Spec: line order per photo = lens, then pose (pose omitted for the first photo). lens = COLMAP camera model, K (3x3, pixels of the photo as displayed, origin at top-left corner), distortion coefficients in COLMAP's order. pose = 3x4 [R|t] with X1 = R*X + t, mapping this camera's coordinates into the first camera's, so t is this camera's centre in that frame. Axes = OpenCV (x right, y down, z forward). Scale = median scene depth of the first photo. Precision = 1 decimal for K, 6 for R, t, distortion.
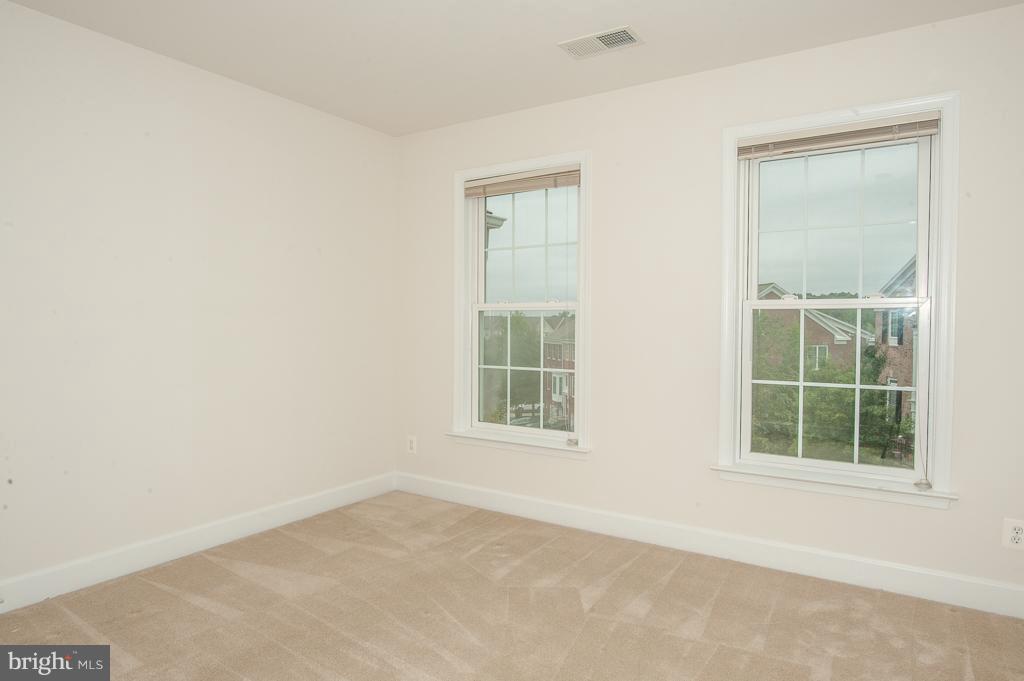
lens RADIAL K [[599.0, 0, 509.8], [0, 599.0, 346.2], [0, 0, 1]] dist [-0.010051, 0.002232]
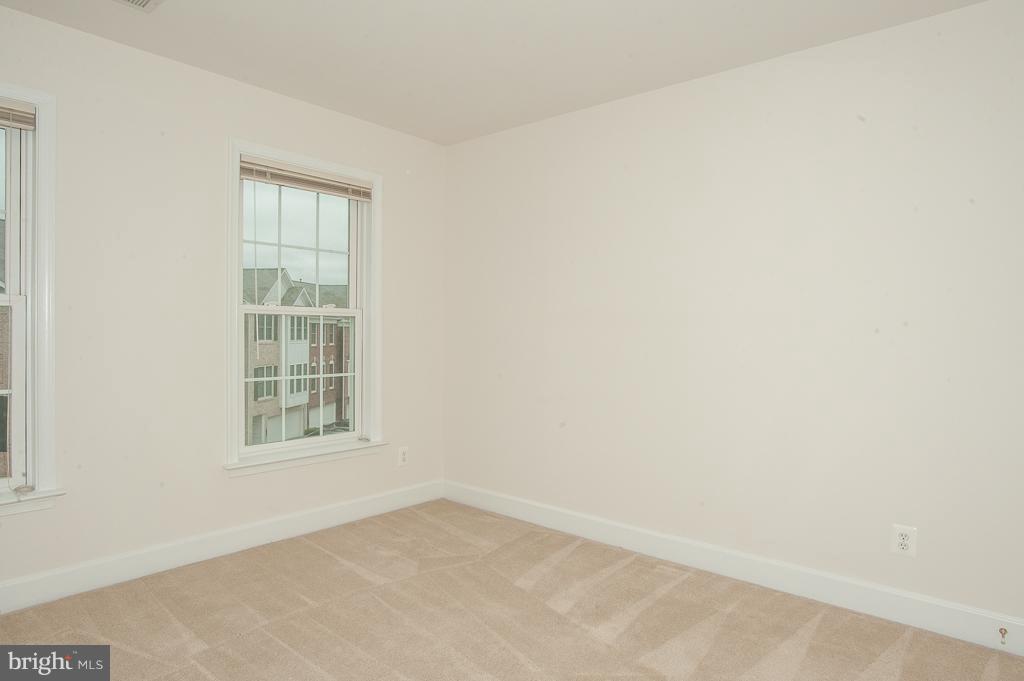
lens RADIAL K [[569.6, 0, 512.0], [0, 569.6, 340.5], [0, 0, 1]] dist [-0.000383, 0.000849]
pose [[0.167074, -0.017523, 0.985789, -0.758189], [0.025171, 0.999592, 0.013502, -0.022346], [-0.985623, 0.022558, 0.167447, 0.495496]]
